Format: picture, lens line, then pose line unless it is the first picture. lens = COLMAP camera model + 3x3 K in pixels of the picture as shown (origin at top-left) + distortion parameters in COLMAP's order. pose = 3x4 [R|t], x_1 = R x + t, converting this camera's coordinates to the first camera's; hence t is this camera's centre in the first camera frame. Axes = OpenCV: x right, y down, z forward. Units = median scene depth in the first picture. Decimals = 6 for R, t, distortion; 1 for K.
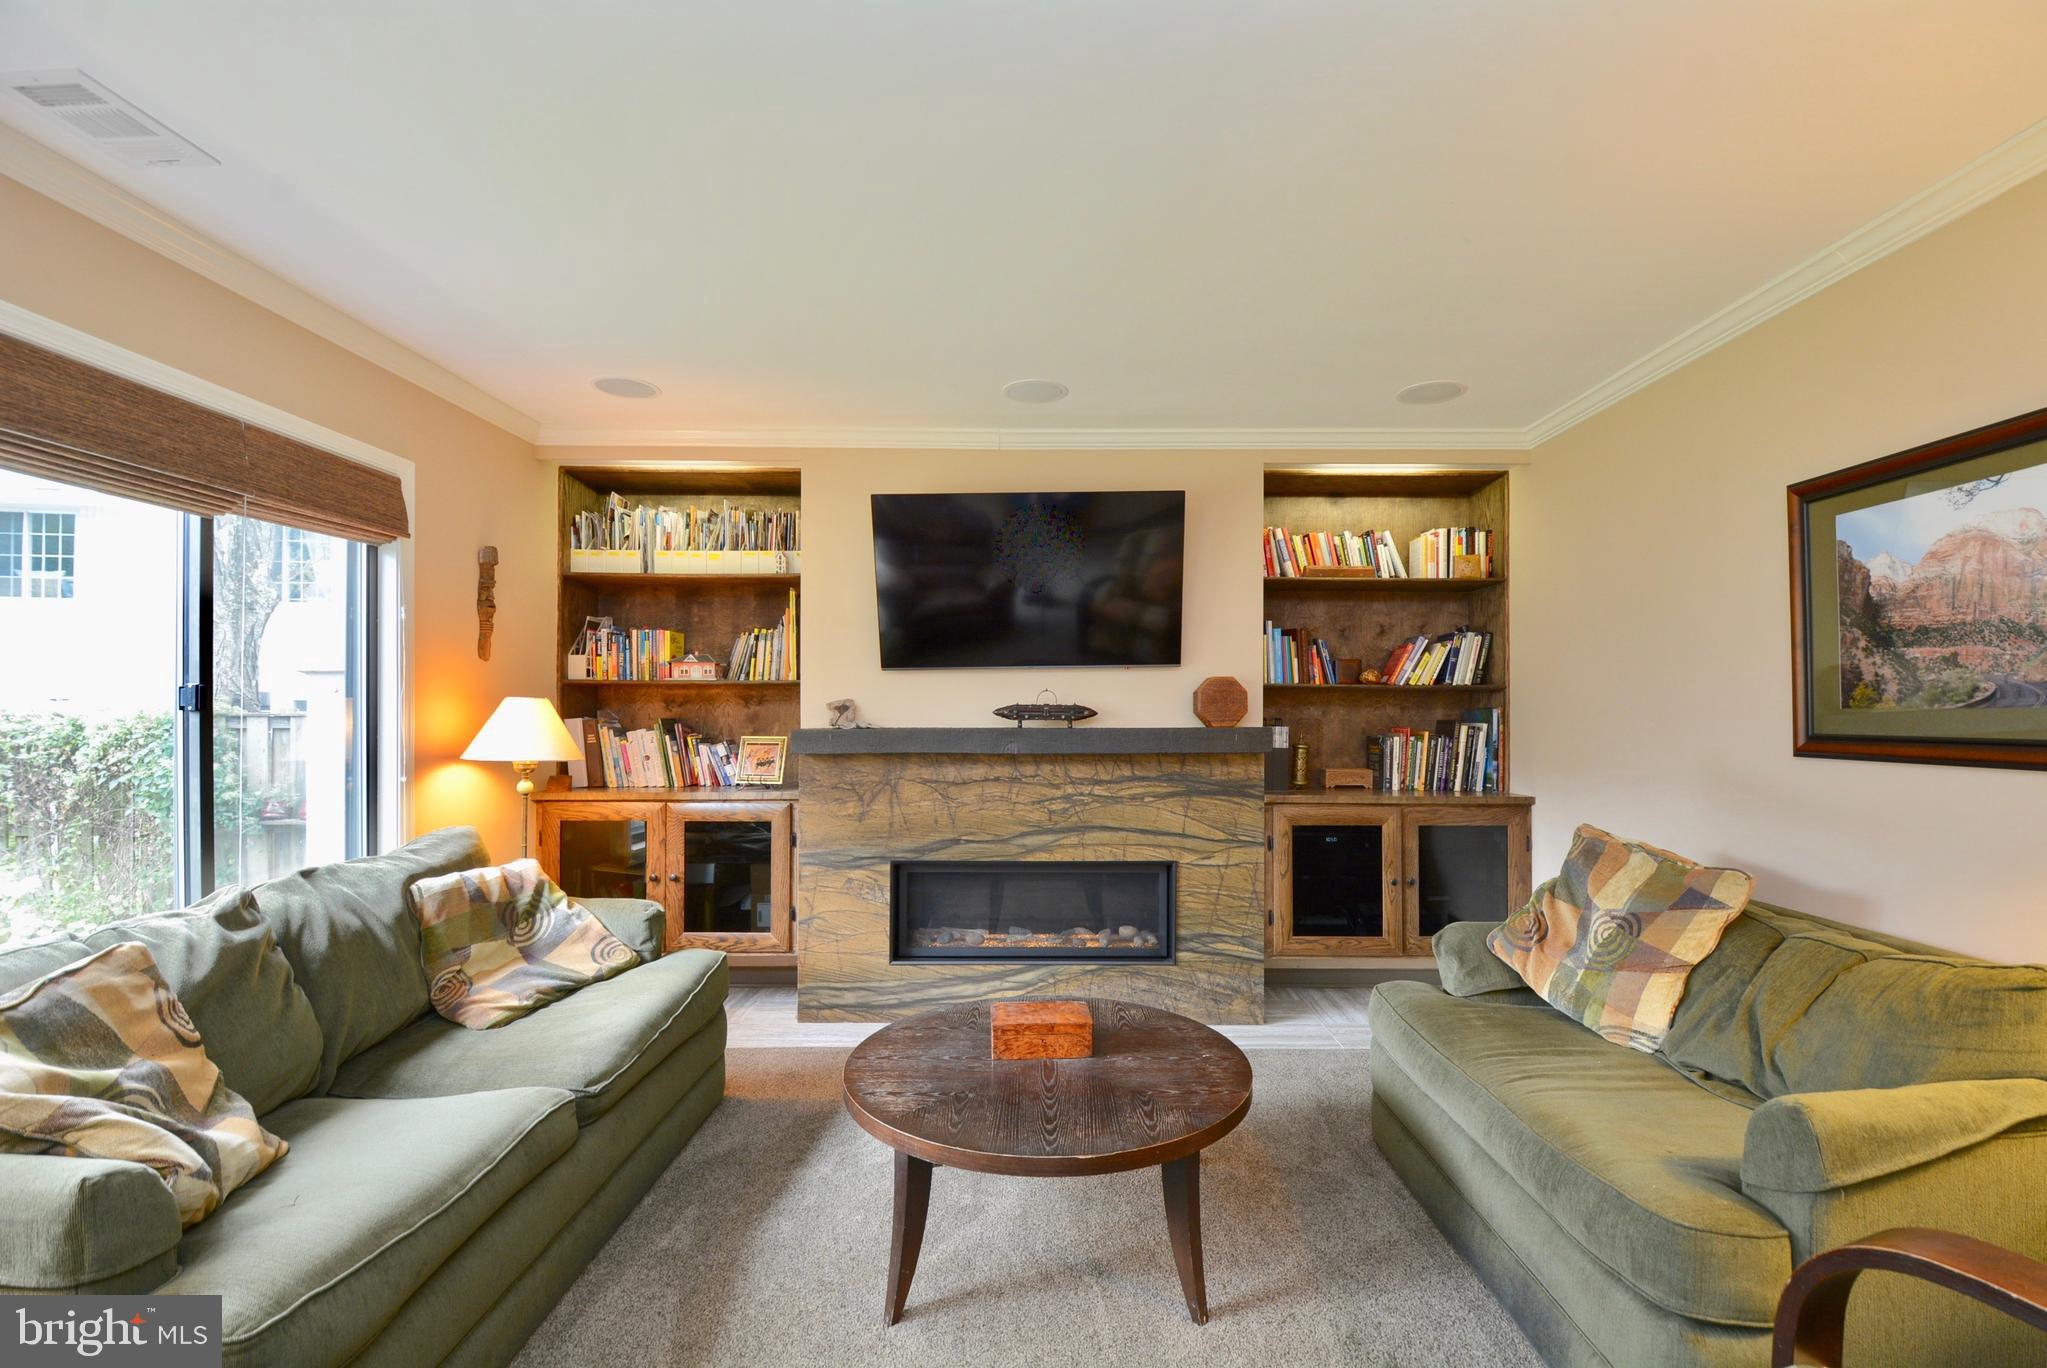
lens RADIAL K [[890.6, 0, 1054.1], [0, 890.6, 715.6], [0, 0, 1]] dist [0.003176, -0.013910]
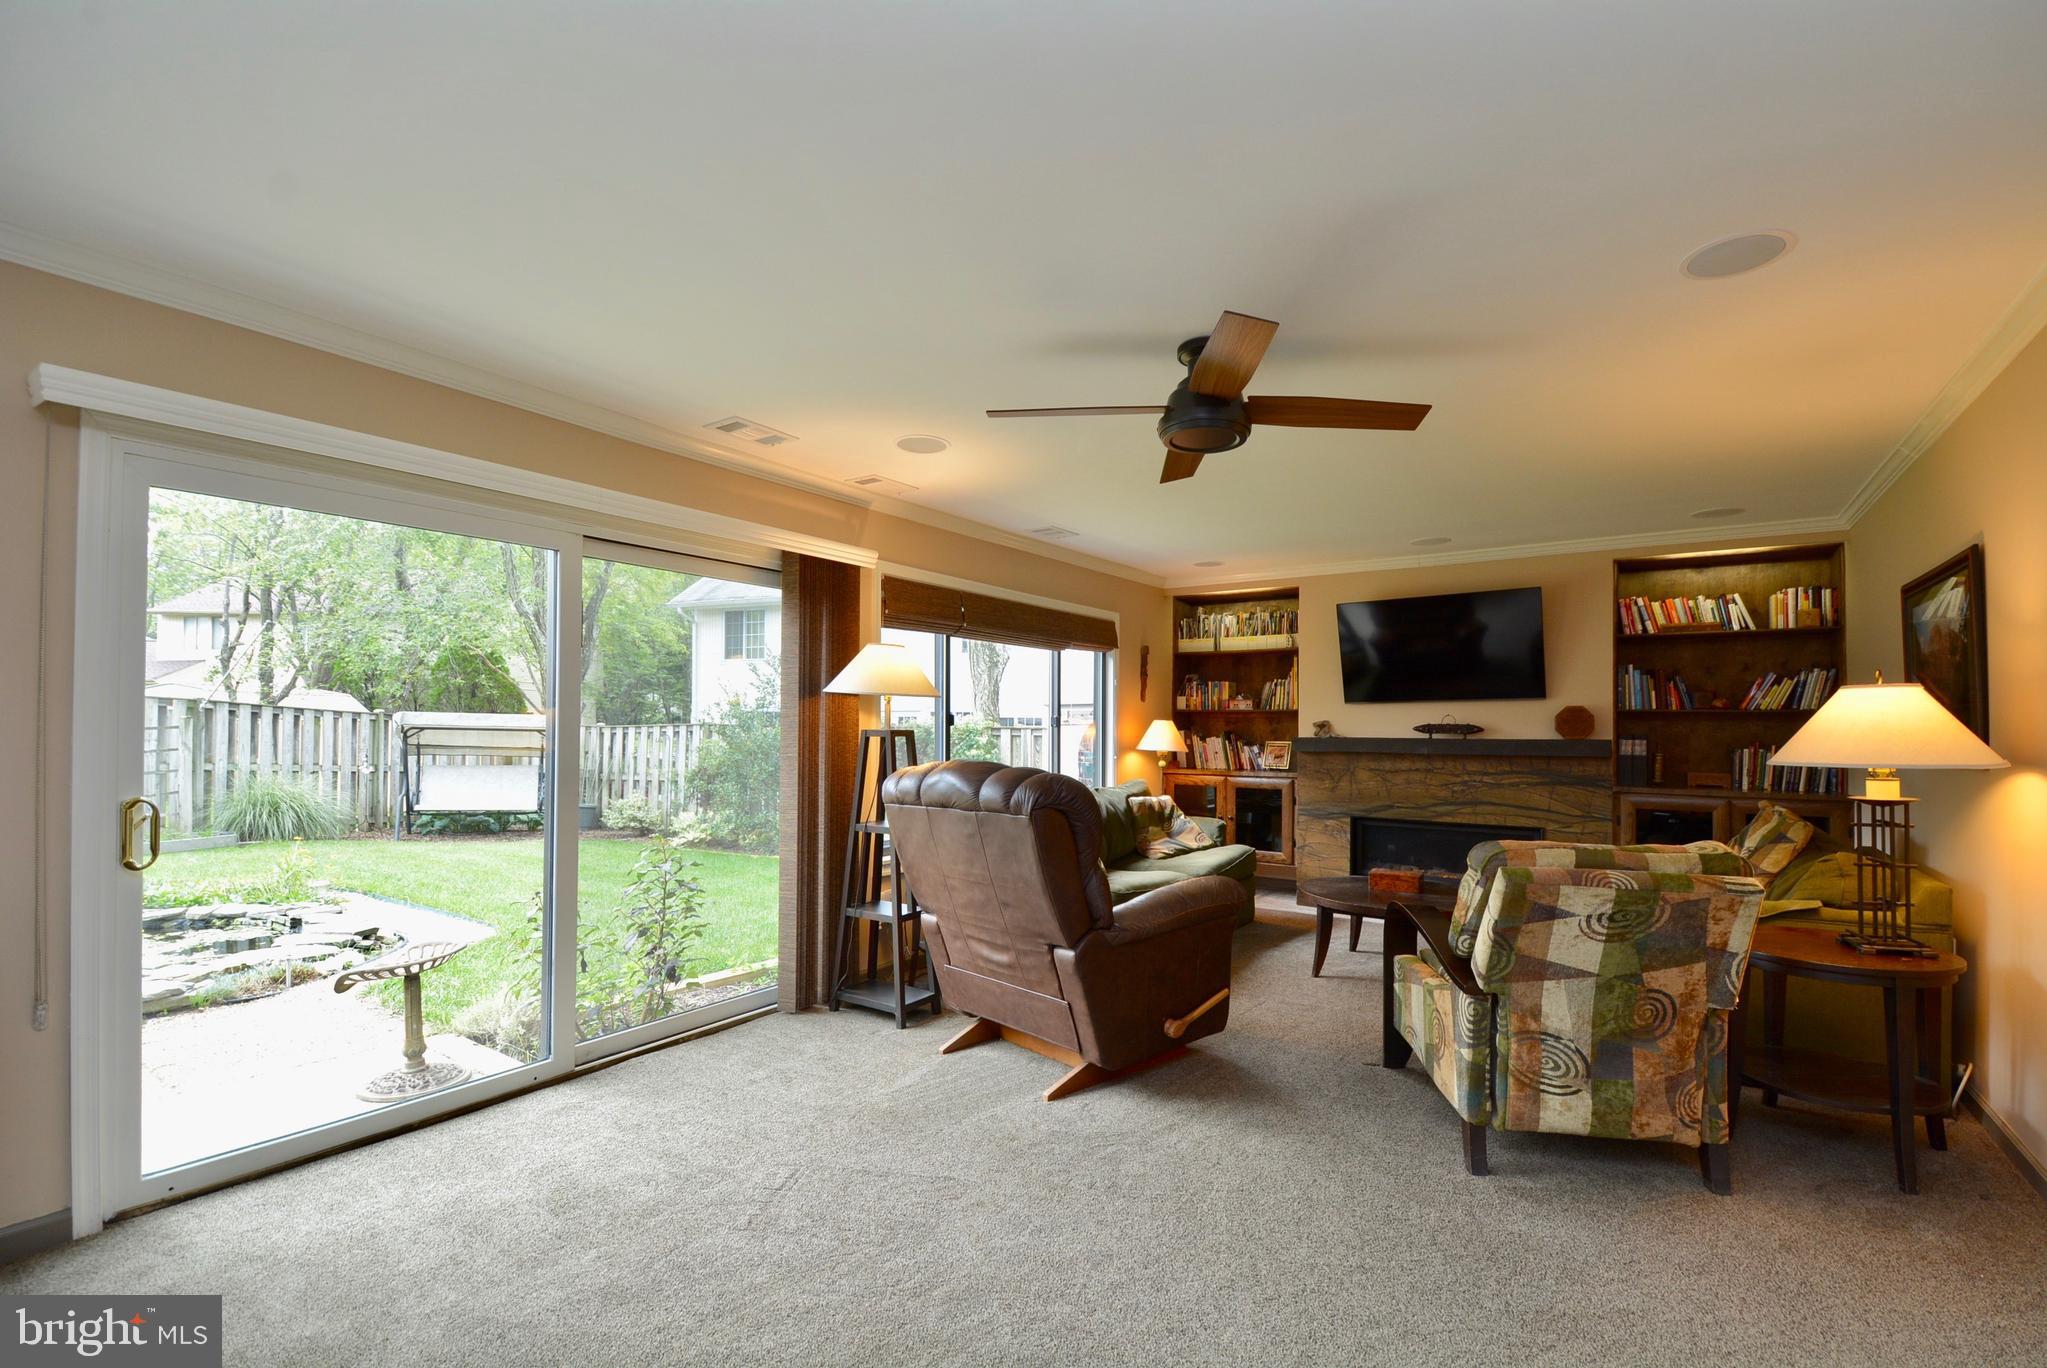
lens RADIAL K [[890.6, 0, 1034.8], [0, 890.6, 712.6], [0, 0, 1]] dist [0.003176, -0.013910]
pose [[0.815812, -0.004507, -0.578300, 0.304822], [-0.006766, 0.999827, -0.017337, -0.000163], [0.578278, 0.018057, 0.815640, -0.728840]]
